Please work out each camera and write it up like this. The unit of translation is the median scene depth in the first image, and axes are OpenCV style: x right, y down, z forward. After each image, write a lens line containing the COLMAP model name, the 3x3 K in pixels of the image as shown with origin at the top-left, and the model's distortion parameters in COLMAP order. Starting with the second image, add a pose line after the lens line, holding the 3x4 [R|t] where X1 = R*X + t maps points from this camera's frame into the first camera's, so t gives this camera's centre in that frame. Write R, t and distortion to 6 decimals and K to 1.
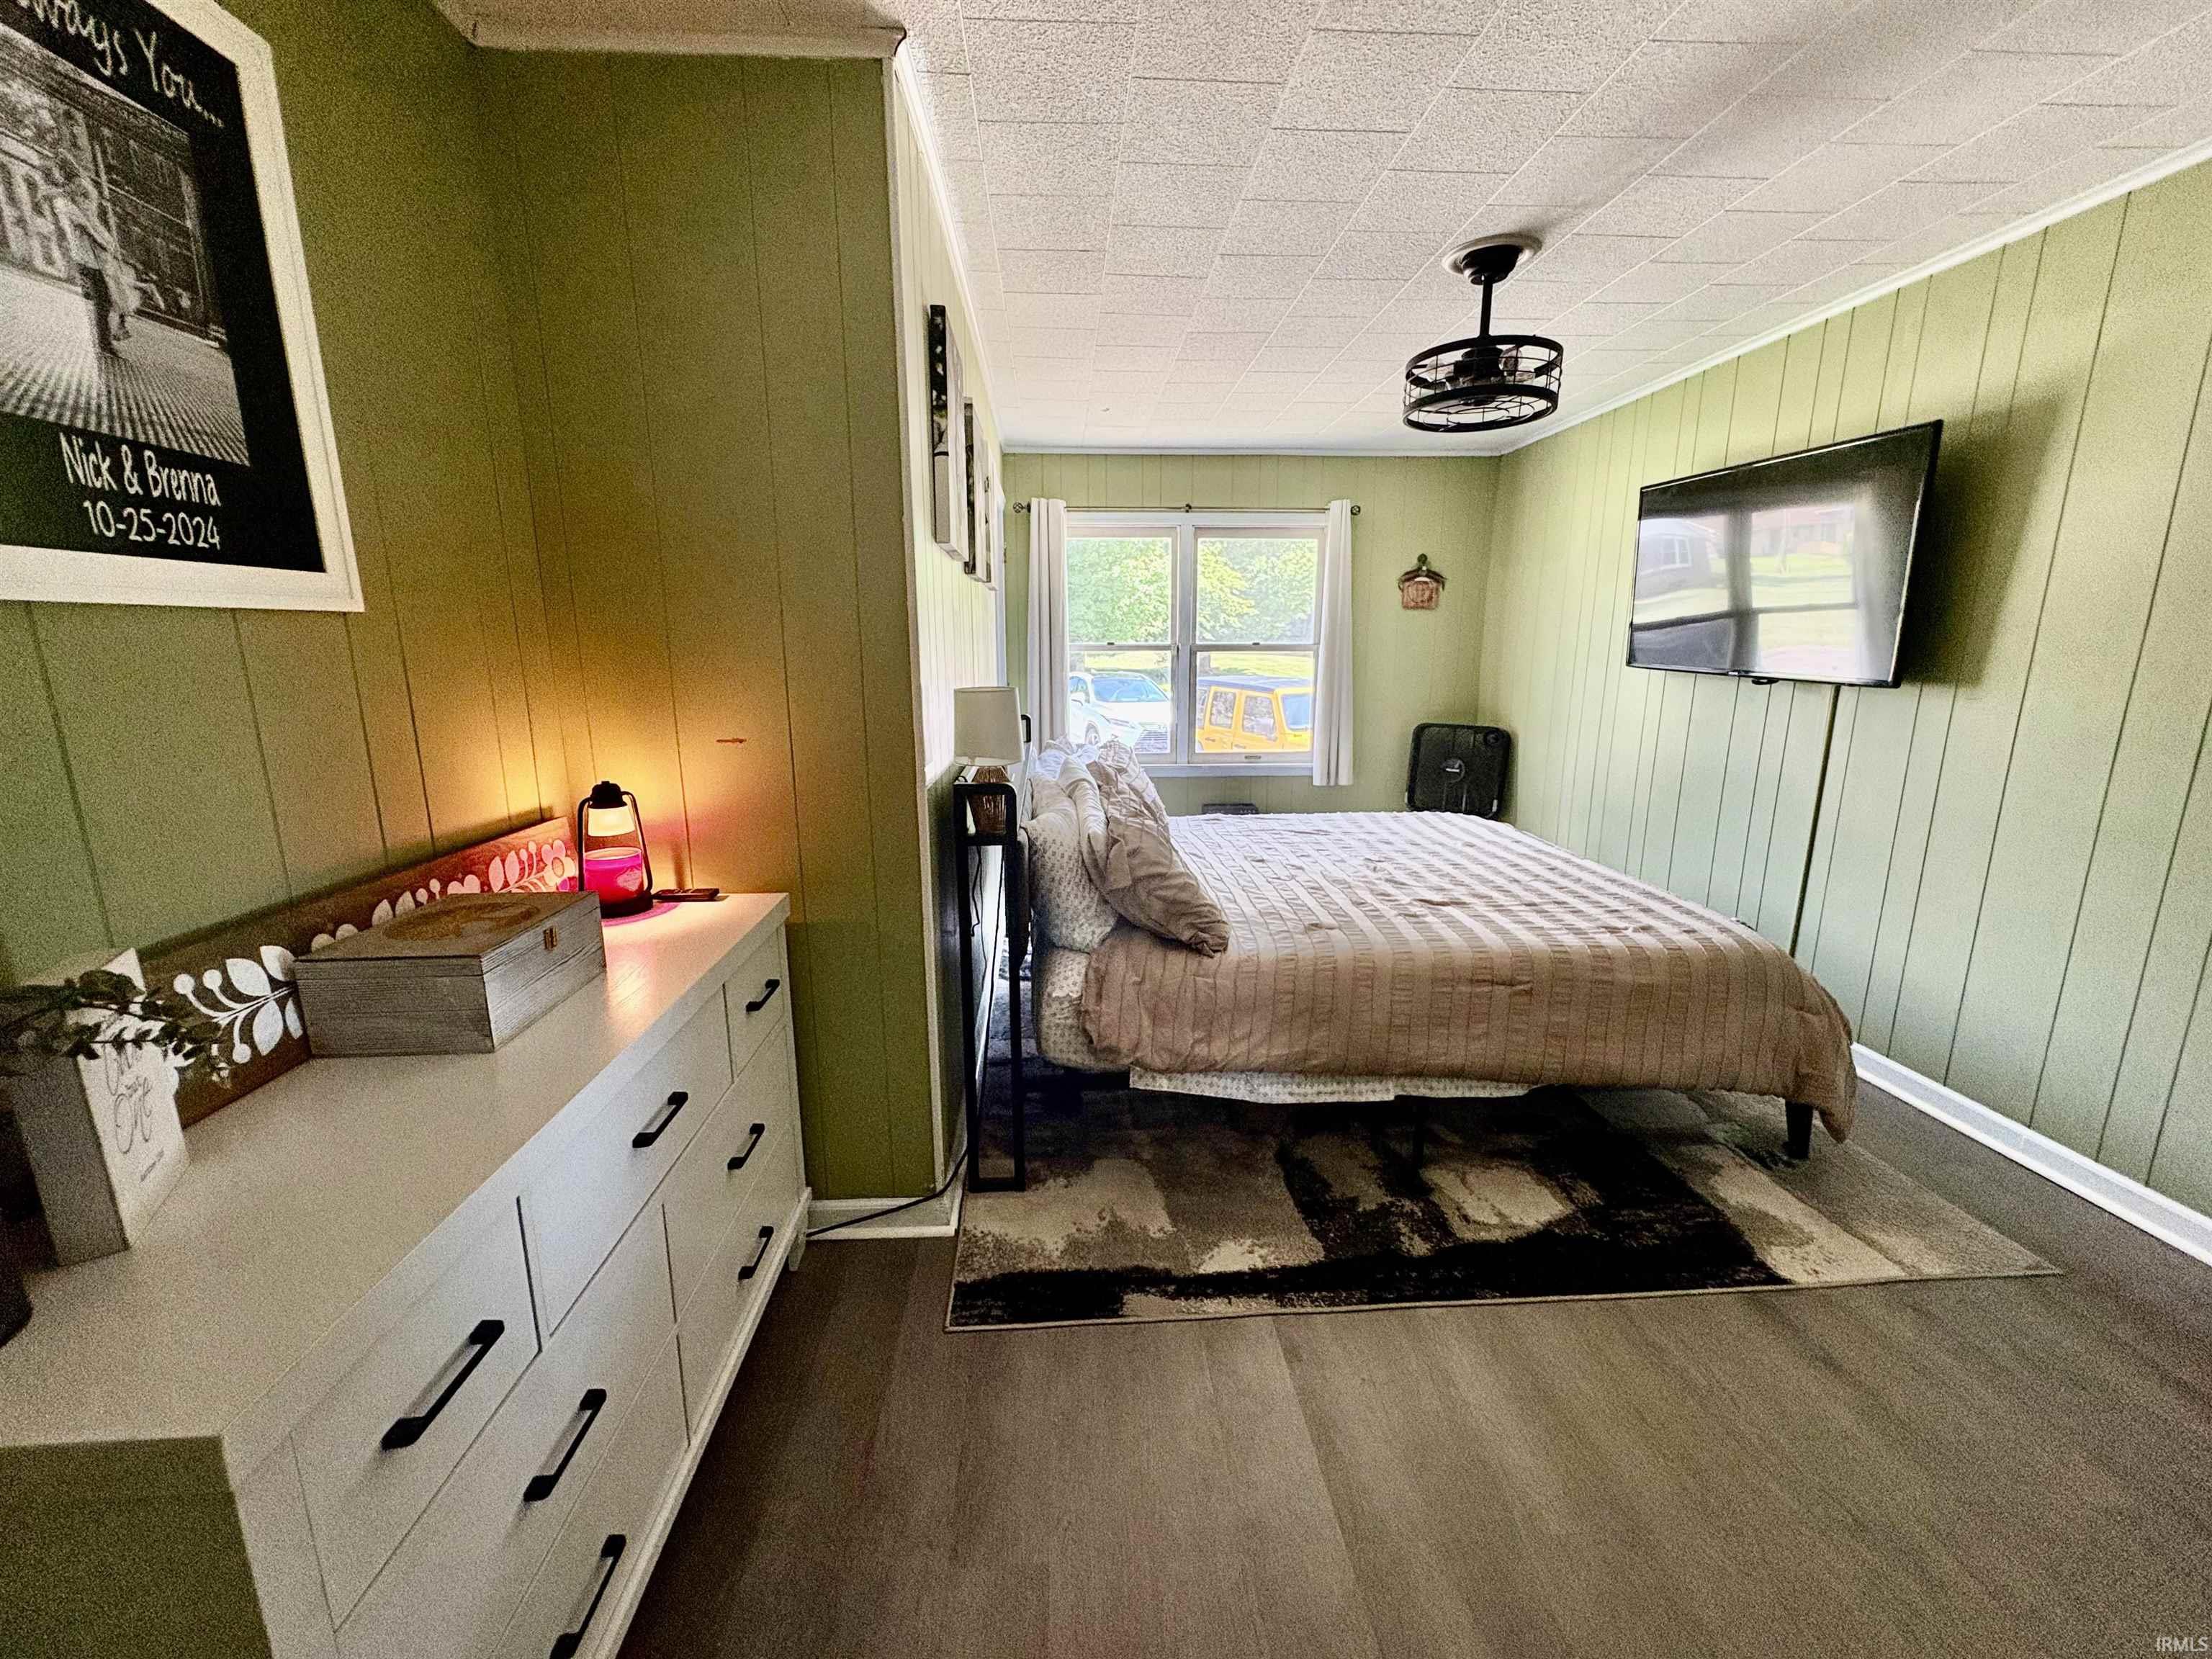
lens RADIAL K [[884.3, 0, 1105.4], [0, 884.3, 828.6], [0, 0, 1]] dist [0.001201, 0.000068]
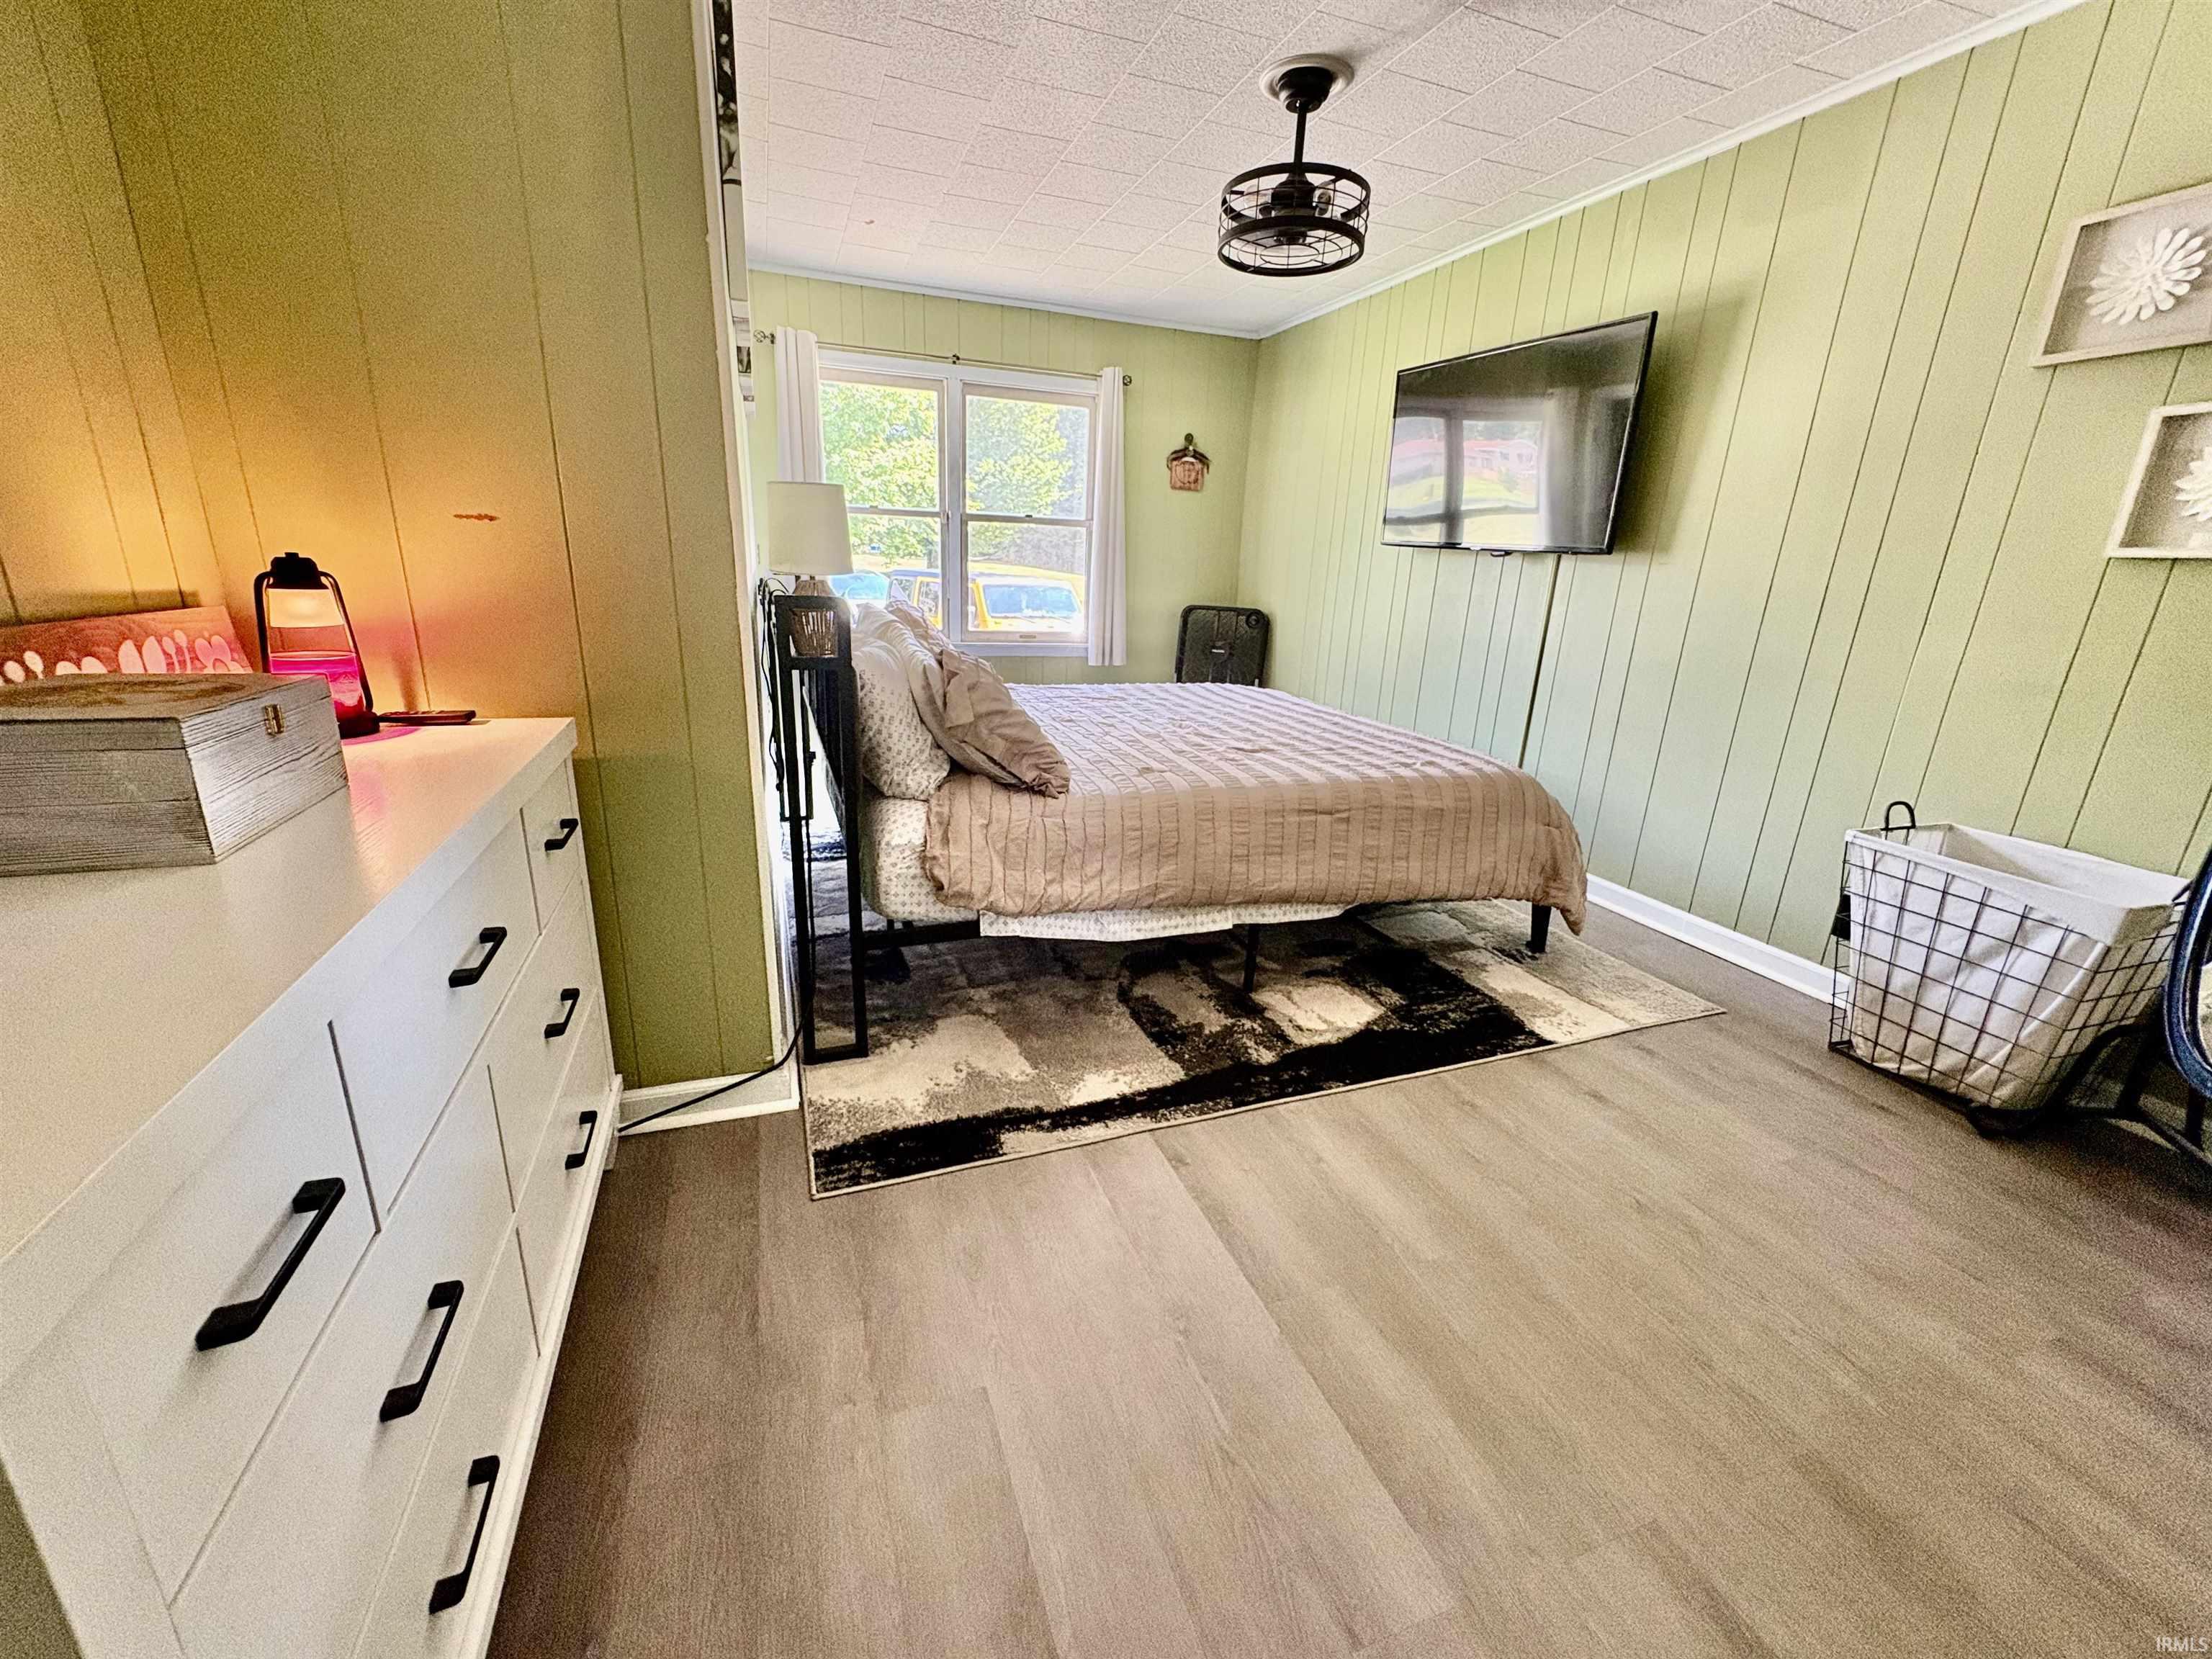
lens RADIAL K [[884.3, 0, 1105.4], [0, 884.3, 828.6], [0, 0, 1]] dist [0.001201, 0.000068]
pose [[0.954630, -0.046212, 0.294186, -0.117209], [0.018118, 0.995069, 0.097515, 0.088160], [-0.297242, -0.087761, 0.950761, 0.068984]]
